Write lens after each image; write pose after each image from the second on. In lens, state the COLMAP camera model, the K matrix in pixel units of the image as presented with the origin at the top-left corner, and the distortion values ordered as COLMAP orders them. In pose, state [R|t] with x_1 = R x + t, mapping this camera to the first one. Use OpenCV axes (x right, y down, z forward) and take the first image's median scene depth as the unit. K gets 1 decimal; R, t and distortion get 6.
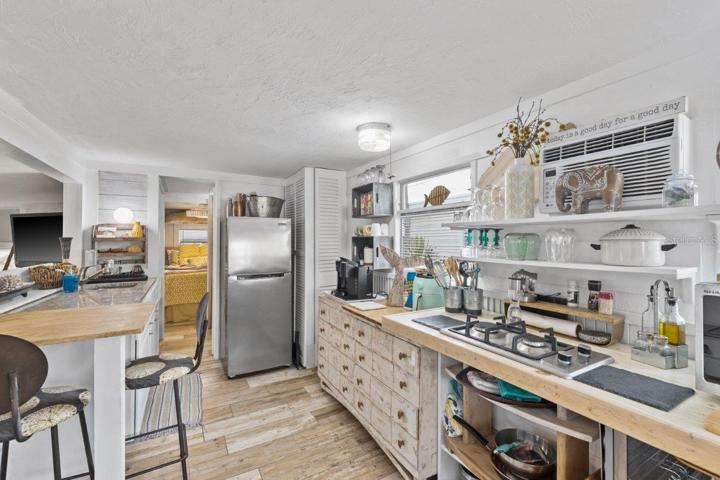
lens RADIAL K [[308.1, 0, 356.8], [0, 308.1, 236.2], [0, 0, 1]] dist [0.001479, -0.000545]
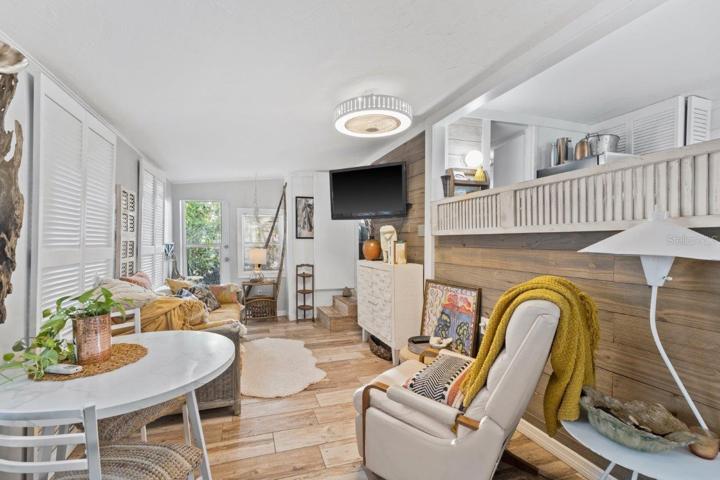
lens RADIAL K [[308.1, 0, 343.5], [0, 308.1, 245.7], [0, 0, 1]] dist [0.001479, -0.000545]
pose [[0.976187, 0.004486, -0.216884, -0.947273], [0.001301, 0.999647, 0.026529, 0.187131], [0.216927, -0.026179, 0.975837, -0.082537]]
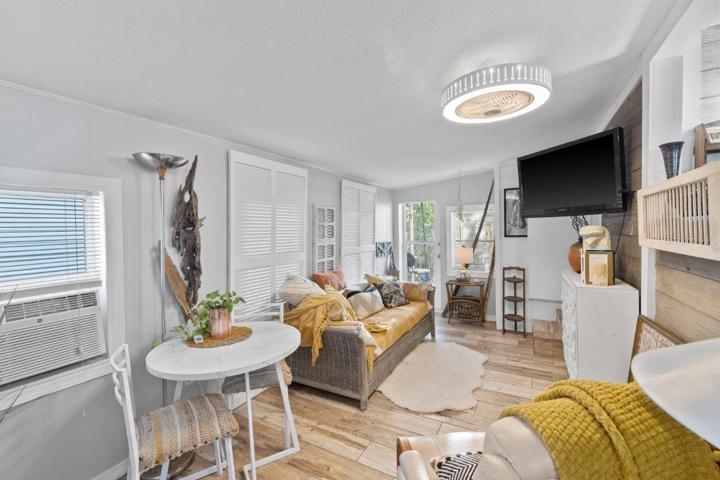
lens RADIAL K [[308.1, 0, 369.4], [0, 308.1, 234.9], [0, 0, 1]] dist [0.001479, -0.000545]
pose [[0.532229, 0.006100, -0.846579, -0.668419], [0.024474, 0.999445, 0.022588, 0.134976], [0.846247, -0.032741, 0.531784, 0.167042]]
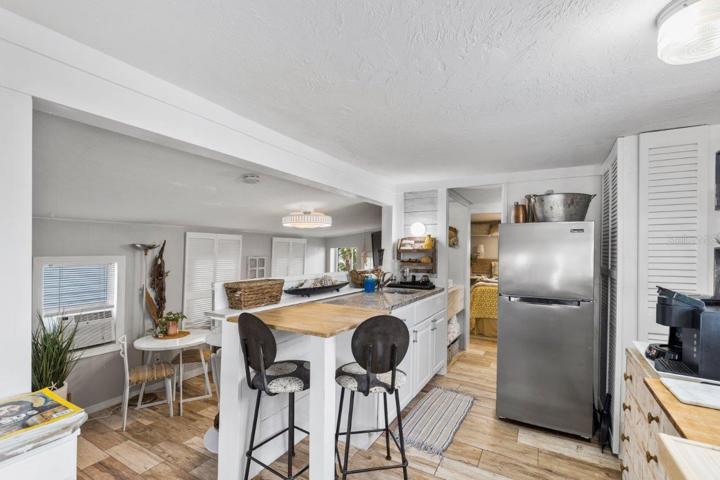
lens RADIAL K [[319.2, 0, 366.0], [0, 319.2, 250.6], [0, 0, 1]] dist [0.000569, 0.001271]
pose [[0.519683, 0.003729, -0.854351, 0.132352], [-0.001529, 0.999993, 0.003435, 0.005375], [0.854358, -0.000479, 0.519685, 0.235745]]
